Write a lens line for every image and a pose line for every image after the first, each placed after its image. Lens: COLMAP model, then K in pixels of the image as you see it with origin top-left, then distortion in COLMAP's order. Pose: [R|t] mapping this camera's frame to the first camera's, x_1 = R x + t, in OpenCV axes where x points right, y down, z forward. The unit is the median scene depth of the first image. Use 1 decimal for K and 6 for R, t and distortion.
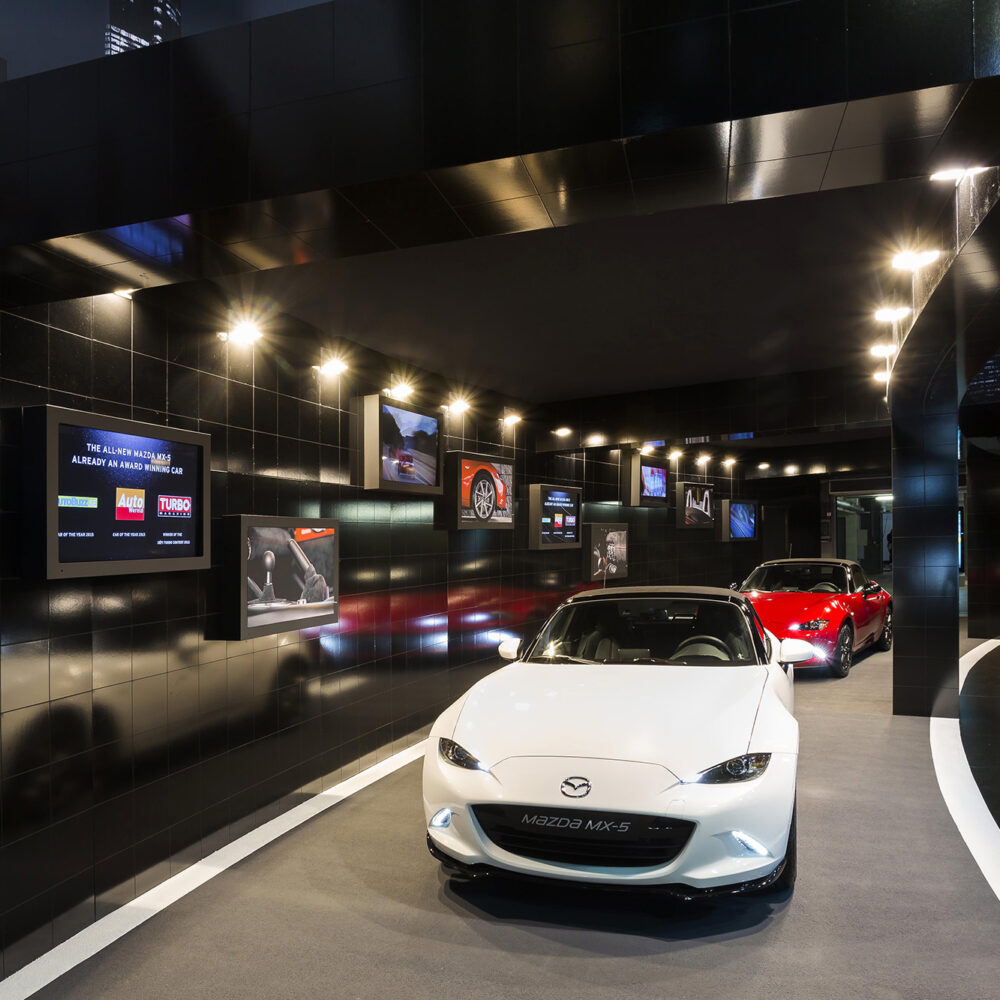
lens RADIAL K [[941.4, 0, 396.0], [0, 941.4, 532.8], [0, 0, 1]] dist [-0.020408, -0.001696]
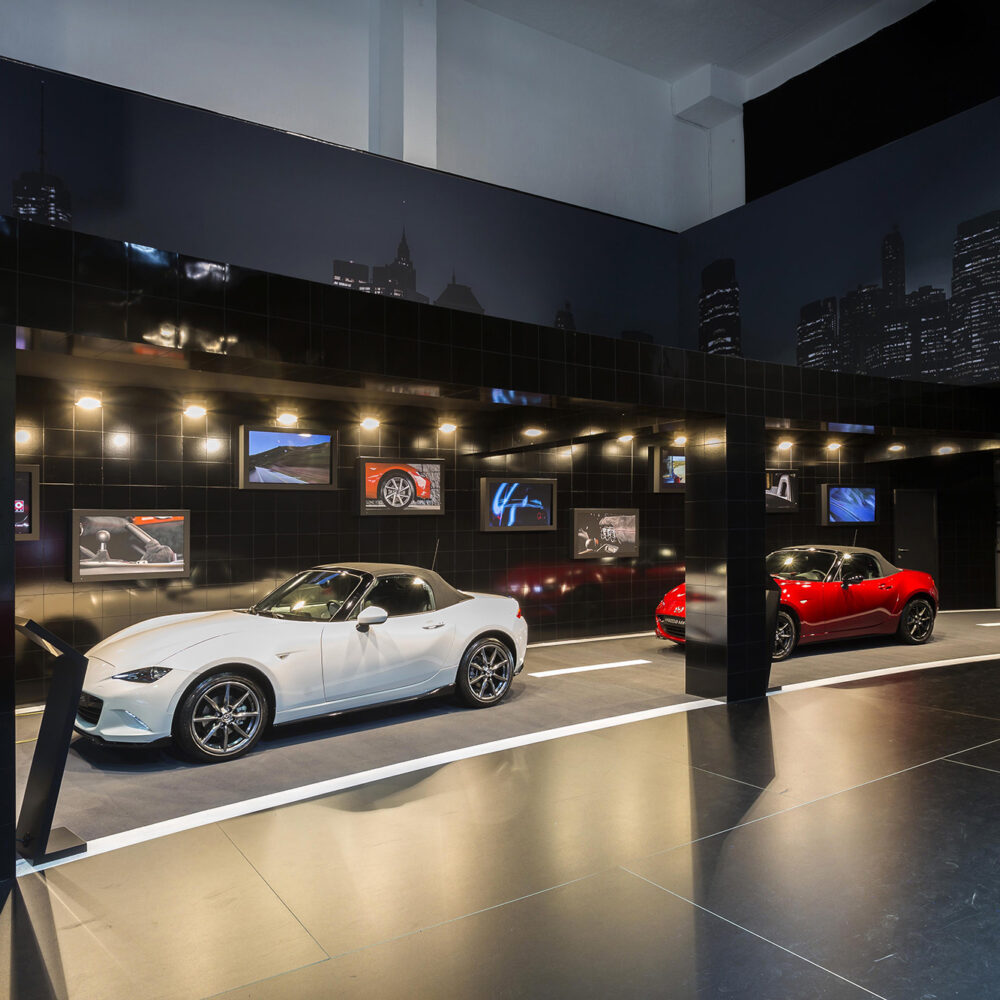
lens RADIAL K [[917.1, 0, 500.0], [0, 917.1, 500.0], [0, 0, 1]] dist [-0.011669, 0.010245]
pose [[0.858962, 0.009060, -0.511959, 1.178663], [-0.007235, 0.999958, 0.005558, -0.044525], [0.511988, -0.001070, 0.858992, -0.034005]]
